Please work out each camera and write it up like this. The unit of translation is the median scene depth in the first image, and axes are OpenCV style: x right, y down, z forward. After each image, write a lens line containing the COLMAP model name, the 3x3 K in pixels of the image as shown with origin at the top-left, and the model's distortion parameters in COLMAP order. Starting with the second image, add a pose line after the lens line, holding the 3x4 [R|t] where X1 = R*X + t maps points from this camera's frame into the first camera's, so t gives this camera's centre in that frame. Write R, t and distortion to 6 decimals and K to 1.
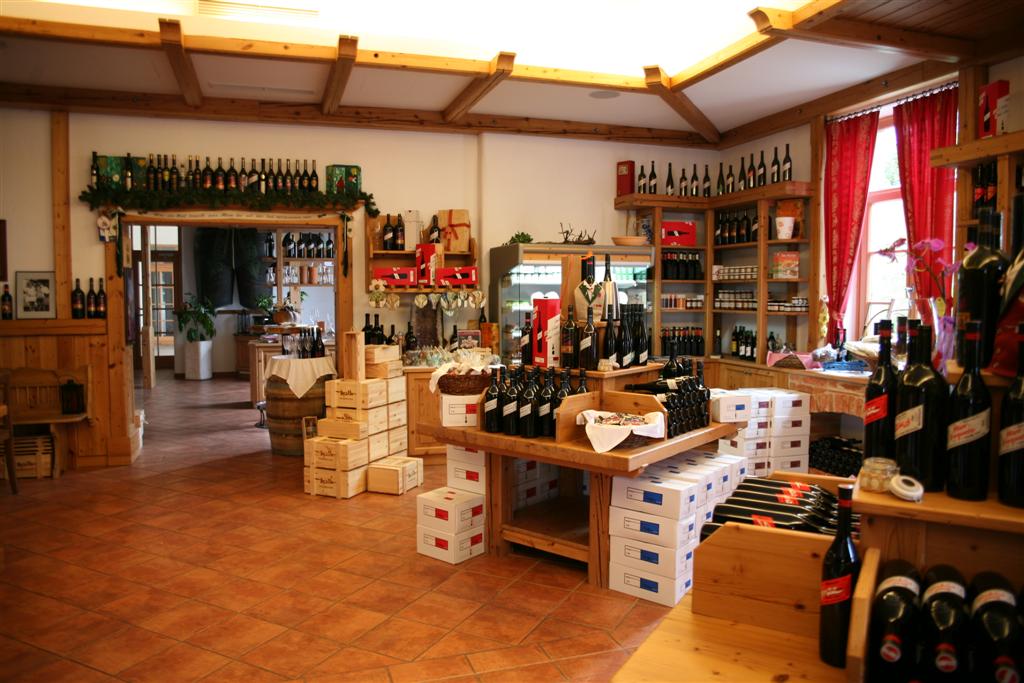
lens RADIAL K [[749.4, 0, 512.3], [0, 749.4, 325.9], [0, 0, 1]] dist [0.001475, 0.002191]
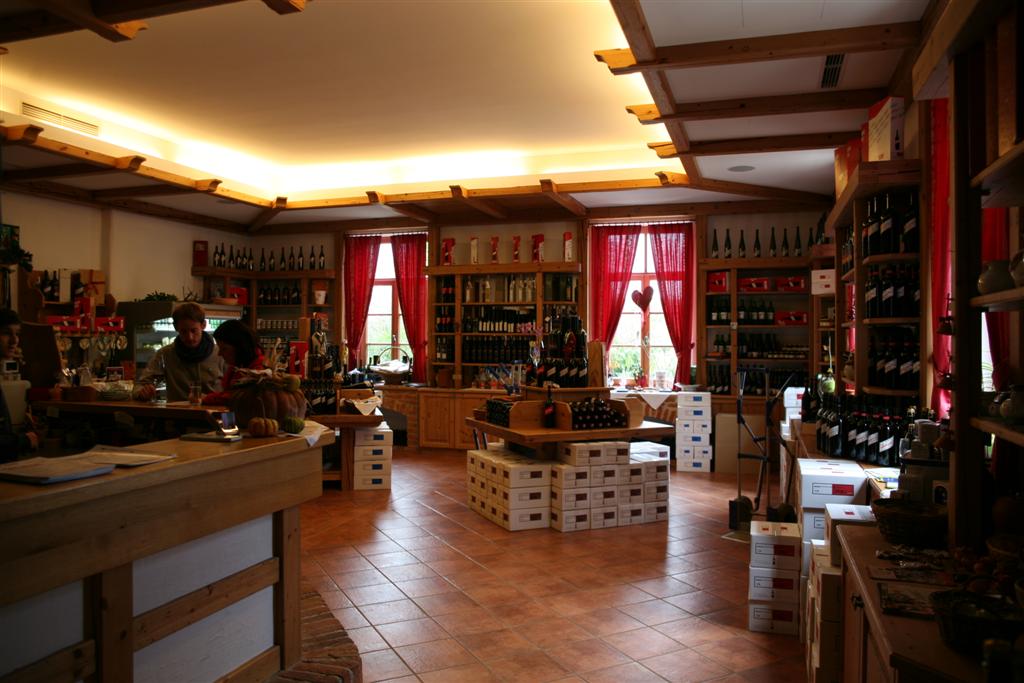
lens RADIAL K [[749.4, 0, 512.3], [0, 749.4, 325.9], [0, 0, 1]] dist [0.001475, 0.002191]
pose [[0.606671, 0.013838, 0.794833, -0.656387], [0.039528, 0.998087, -0.047547, 0.022465], [-0.793970, 0.060264, 0.604963, -0.286722]]
